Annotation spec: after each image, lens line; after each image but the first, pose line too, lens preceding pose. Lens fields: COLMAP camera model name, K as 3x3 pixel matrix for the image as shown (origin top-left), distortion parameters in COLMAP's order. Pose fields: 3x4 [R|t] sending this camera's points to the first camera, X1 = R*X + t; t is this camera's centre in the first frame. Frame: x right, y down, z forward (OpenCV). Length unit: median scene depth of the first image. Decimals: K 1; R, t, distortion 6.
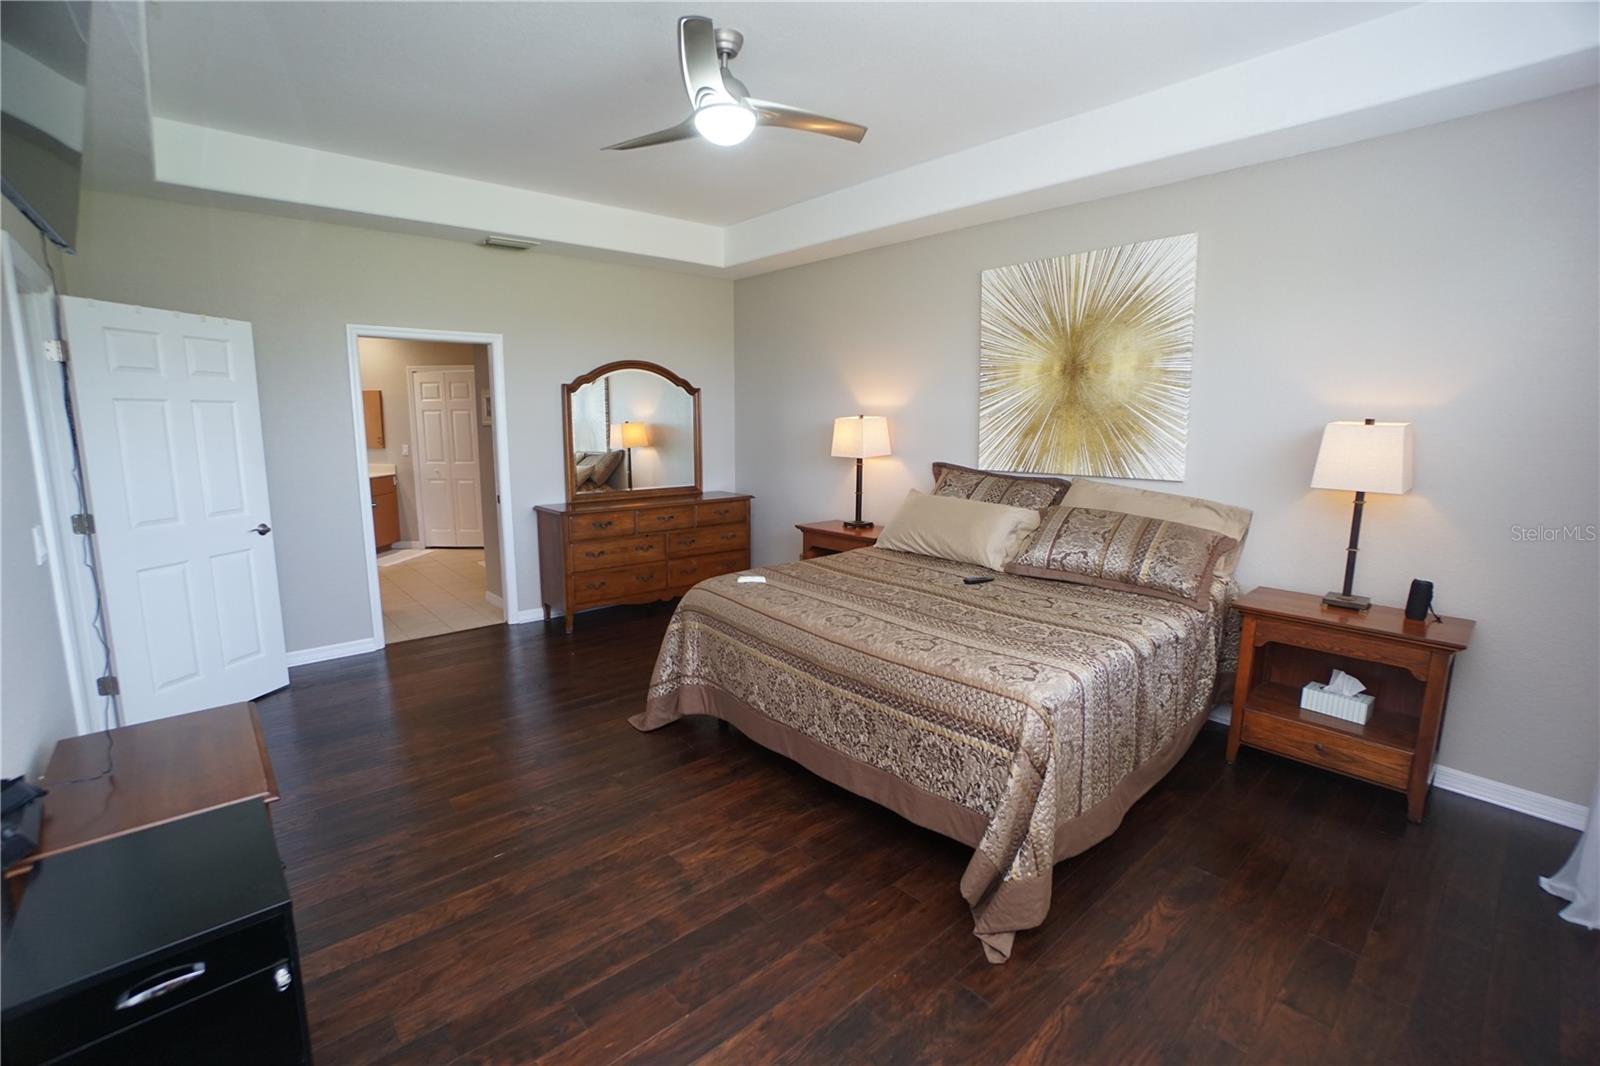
lens RADIAL K [[705.5, 0, 777.3], [0, 705.5, 522.5], [0, 0, 1]] dist [-0.069017, 0.023592]
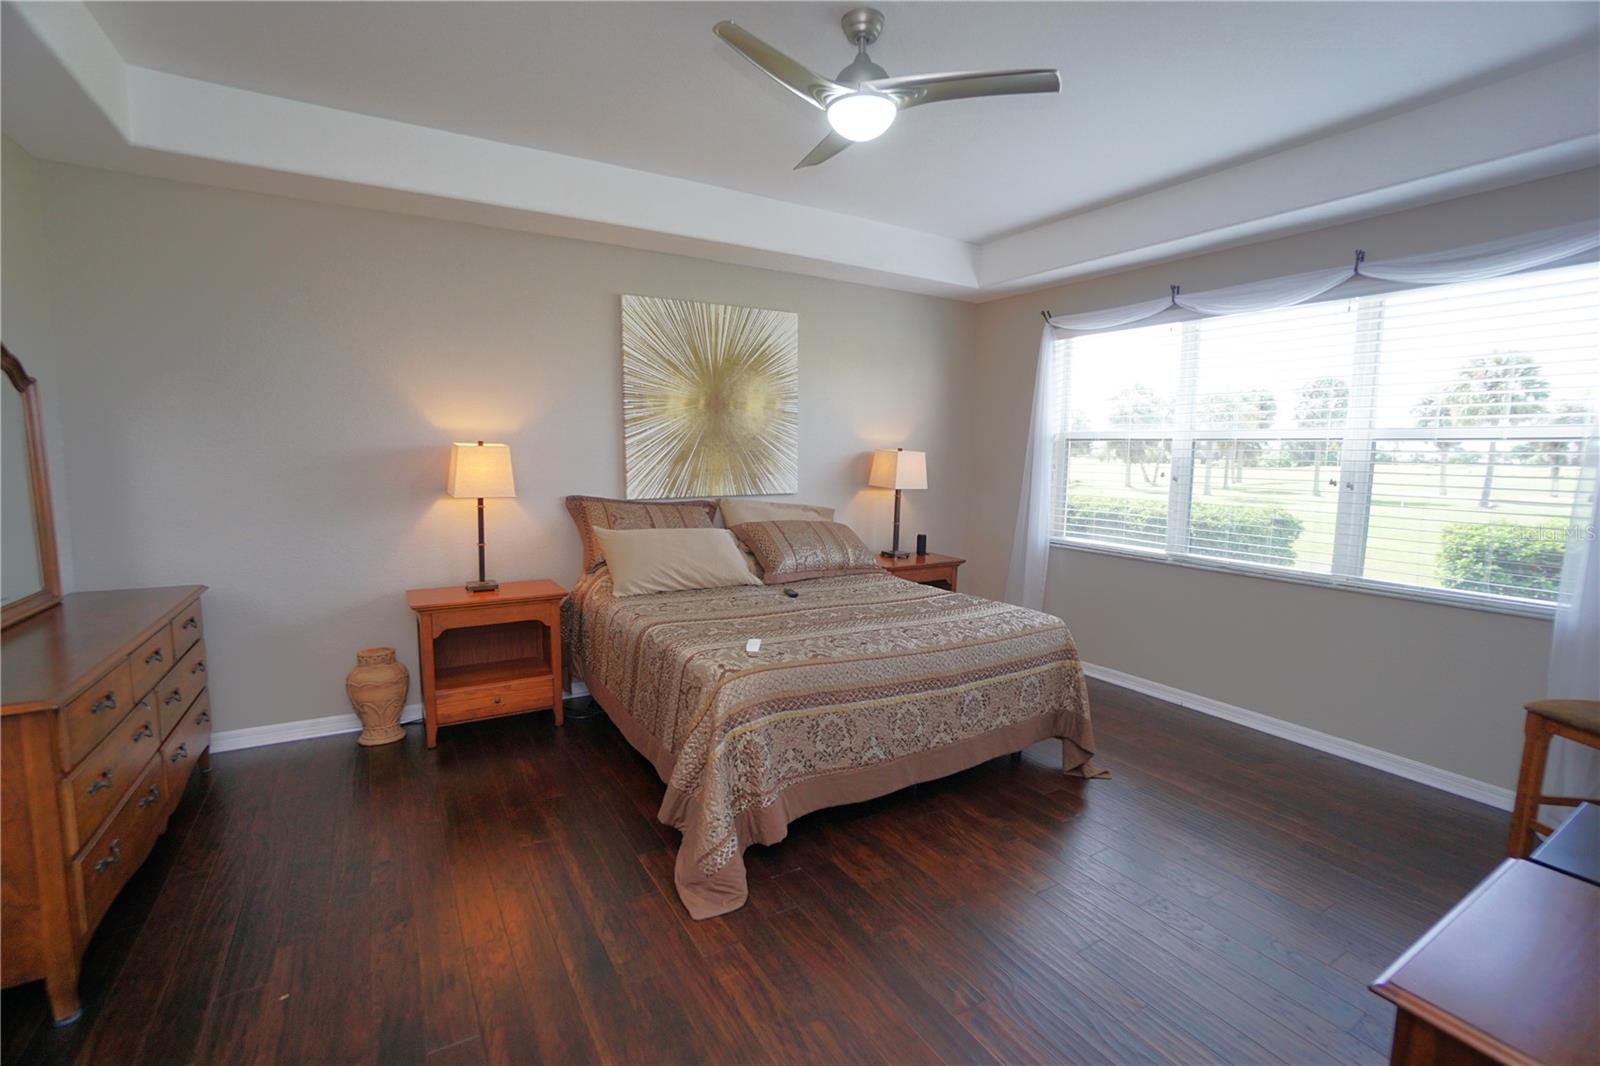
lens RADIAL K [[697.1, 0, 795.5], [0, 697.1, 521.7], [0, 0, 1]] dist [-0.034539, 0.000048]
pose [[0.180876, -0.103115, 0.978085, -0.699762], [0.130788, 0.988178, 0.079993, -0.104402], [-0.974771, 0.113453, 0.192224, 0.679143]]
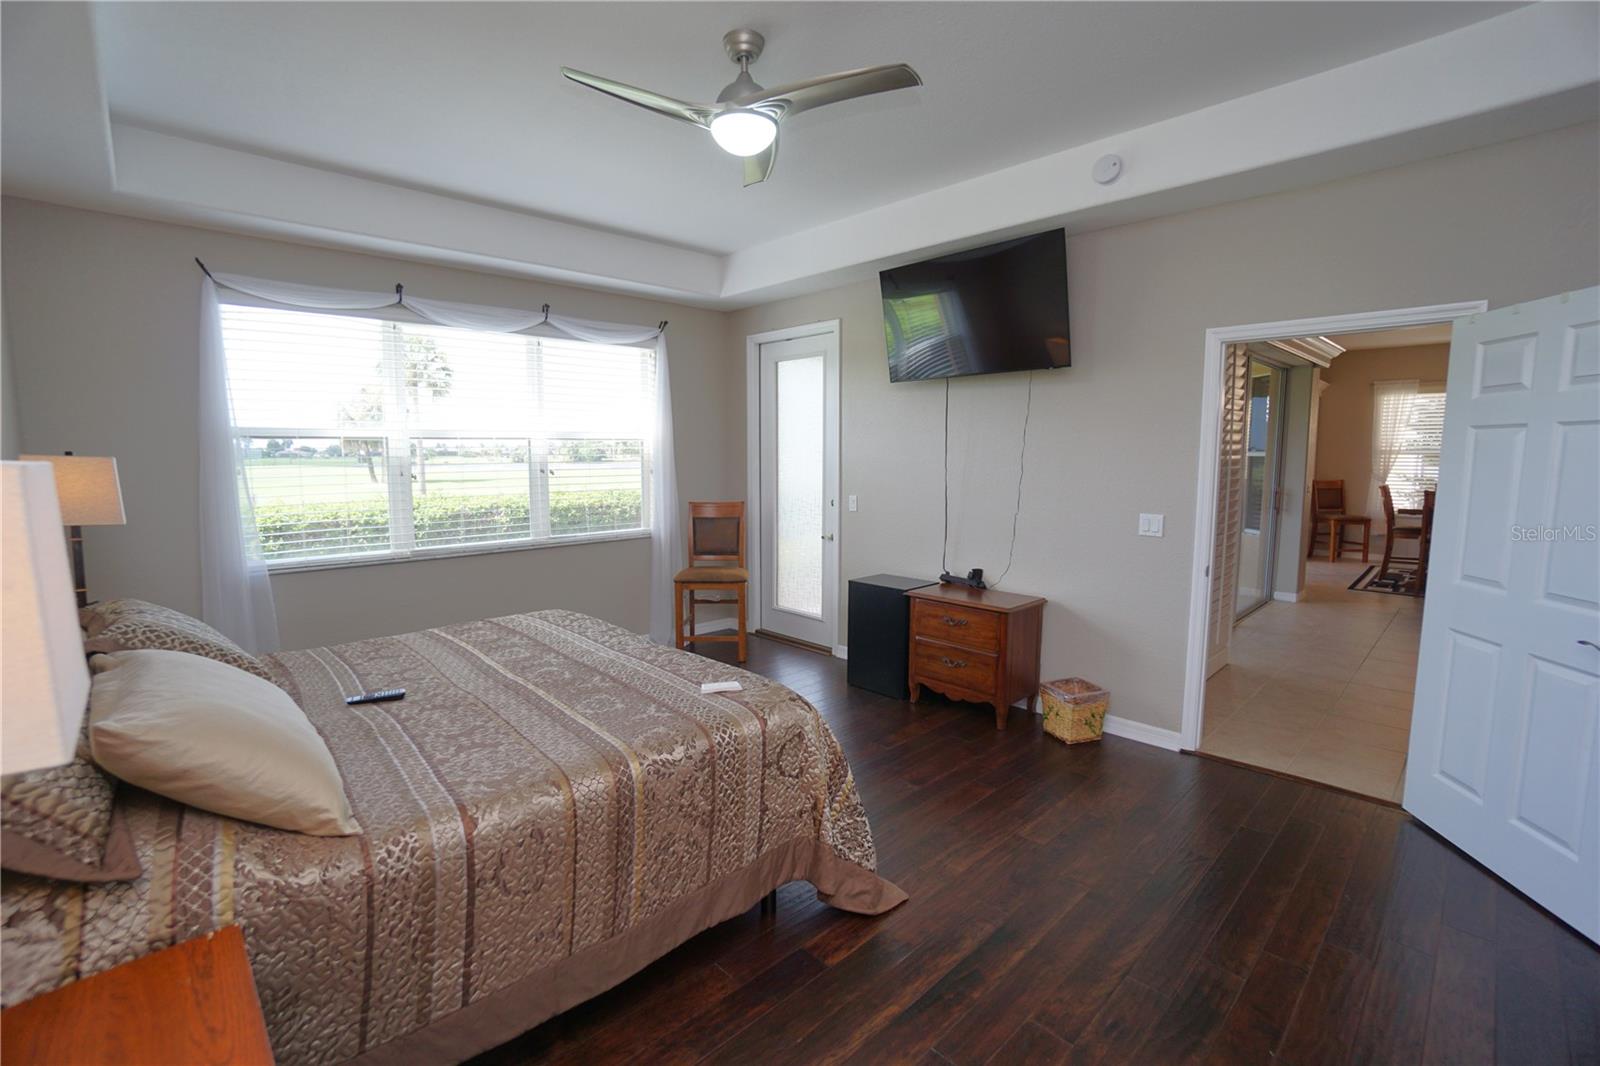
lens RADIAL K [[705.5, 0, 777.3], [0, 705.5, 522.5], [0, 0, 1]] dist [-0.069017, 0.023592]
pose [[-0.999622, -0.001483, -0.027465, -0.064720], [-0.008053, 0.970562, 0.240715, -0.207392], [0.026299, 0.240845, -0.970207, 1.409857]]
